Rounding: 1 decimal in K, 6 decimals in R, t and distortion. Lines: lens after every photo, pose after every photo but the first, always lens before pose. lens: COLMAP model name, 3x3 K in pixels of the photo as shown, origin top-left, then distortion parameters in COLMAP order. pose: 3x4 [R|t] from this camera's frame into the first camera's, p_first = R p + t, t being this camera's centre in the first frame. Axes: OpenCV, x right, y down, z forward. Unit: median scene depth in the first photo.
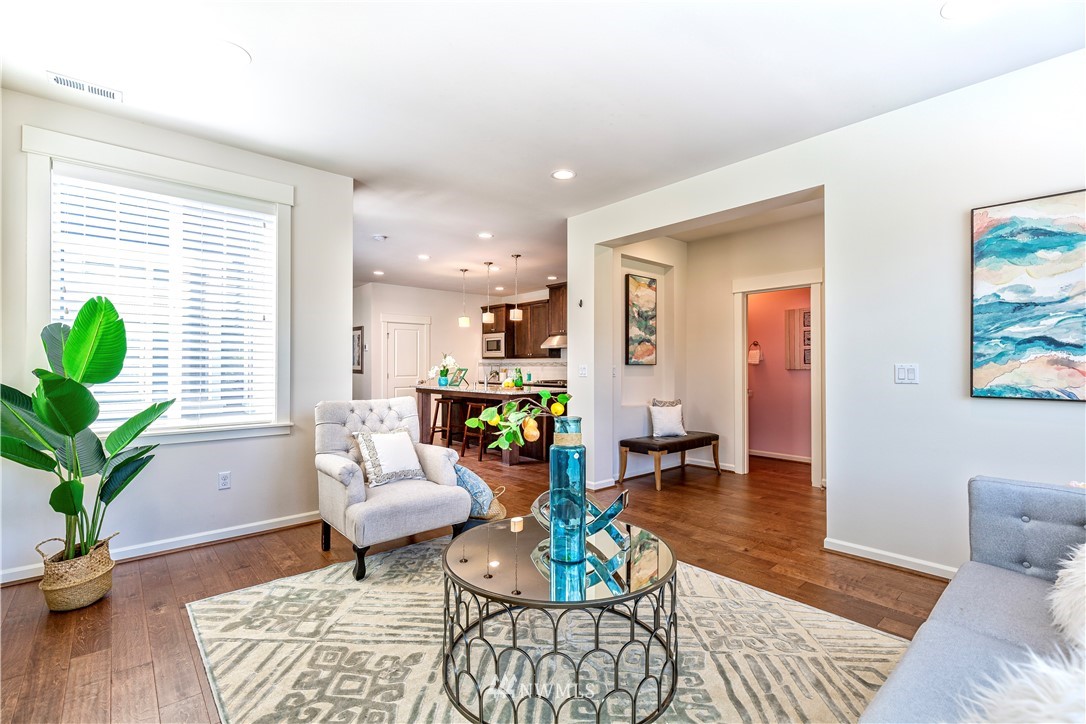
lens RADIAL K [[492.3, 0, 551.5], [0, 492.3, 360.6], [0, 0, 1]] dist [0.002065, 0.000674]
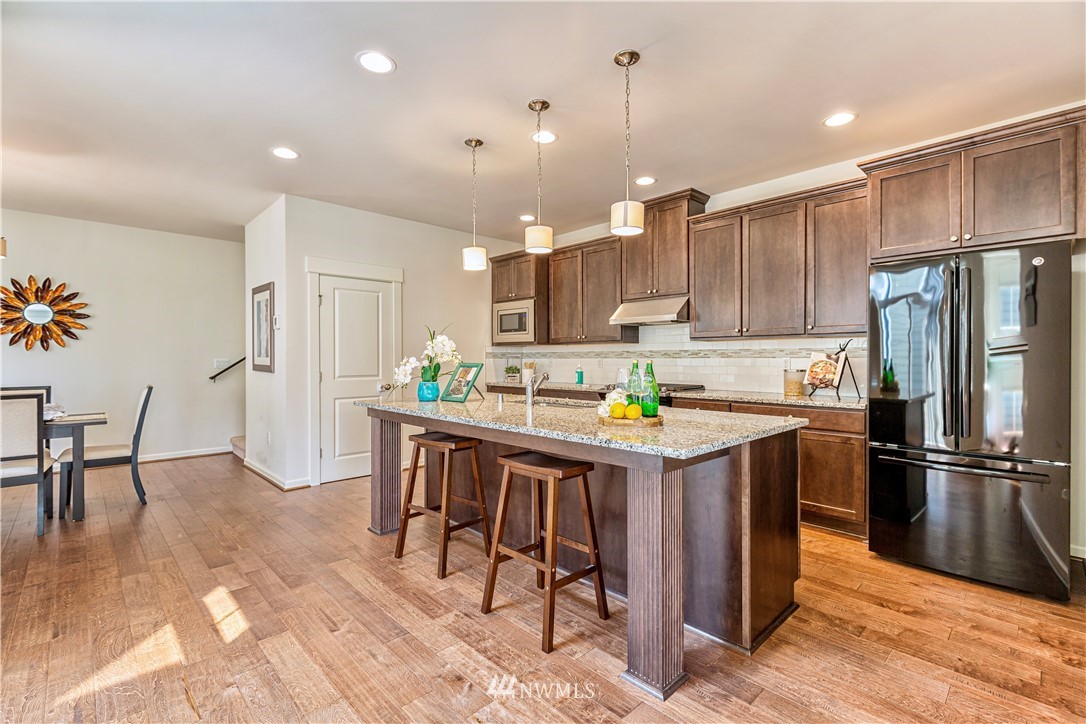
lens RADIAL K [[492.3, 0, 542.6], [0, 492.3, 357.0], [0, 0, 1]] dist [0.002065, 0.000674]
pose [[0.999741, -0.002342, 0.022632, -0.124795], [0.002161, 0.999966, 0.008015, 0.007173], [-0.022650, -0.007964, 0.999712, 0.544693]]
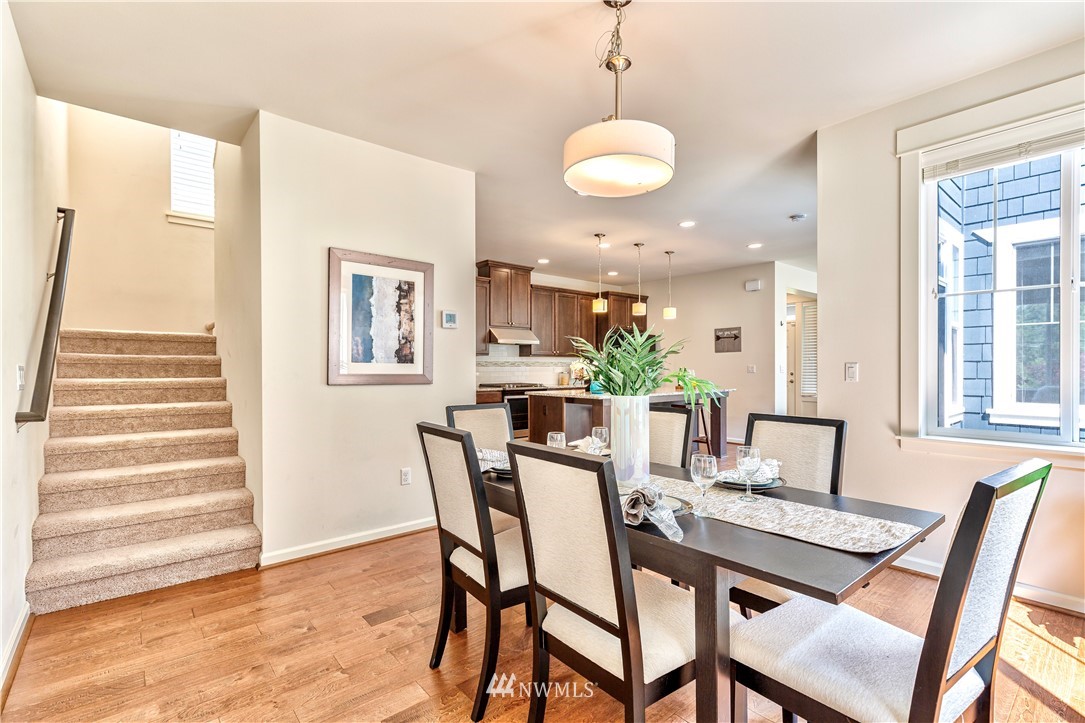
lens RADIAL K [[491.9, 0, 545.3], [0, 491.9, 367.8], [0, 0, 1]] dist [0.002065, 0.000674]
pose [[0.047984, -0.002306, 0.998845, -0.915975], [-0.007260, 0.999970, 0.002657, 0.012860], [-0.998822, -0.007379, 0.047965, 1.042501]]
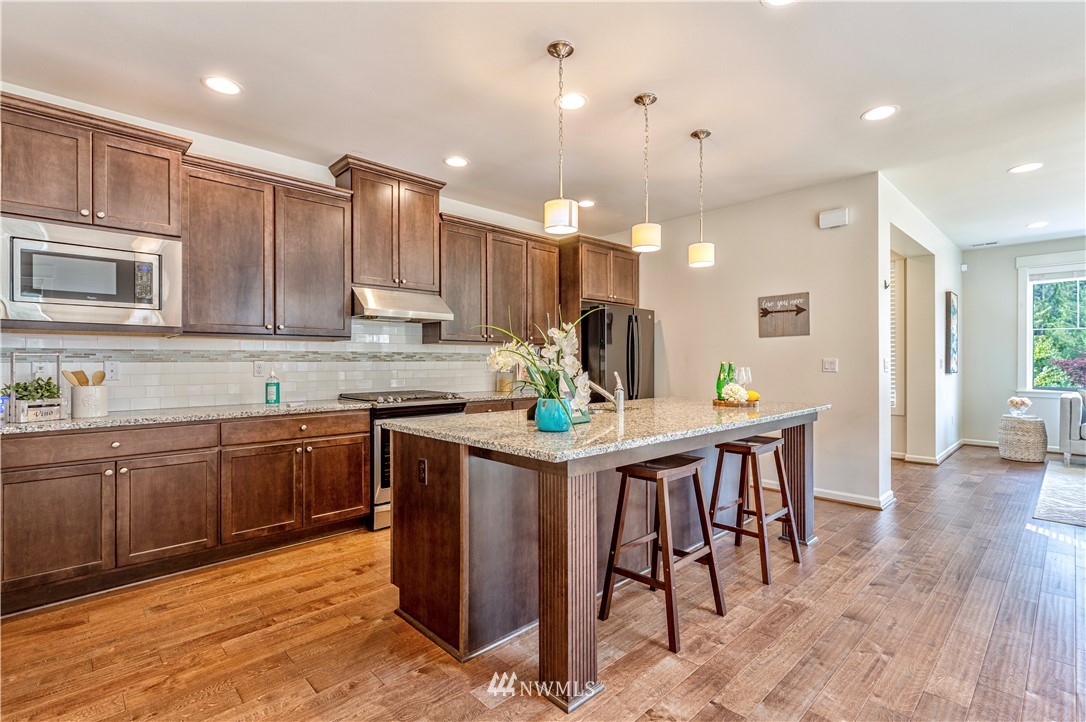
lens RADIAL K [[492.3, 0, 551.1], [0, 492.3, 366.4], [0, 0, 1]] dist [0.002065, 0.000674]
pose [[-0.030363, -0.011769, 0.999470, -0.488875], [-0.008776, 0.999895, 0.011507, 0.011630], [-0.999500, -0.008421, -0.030463, 1.011990]]
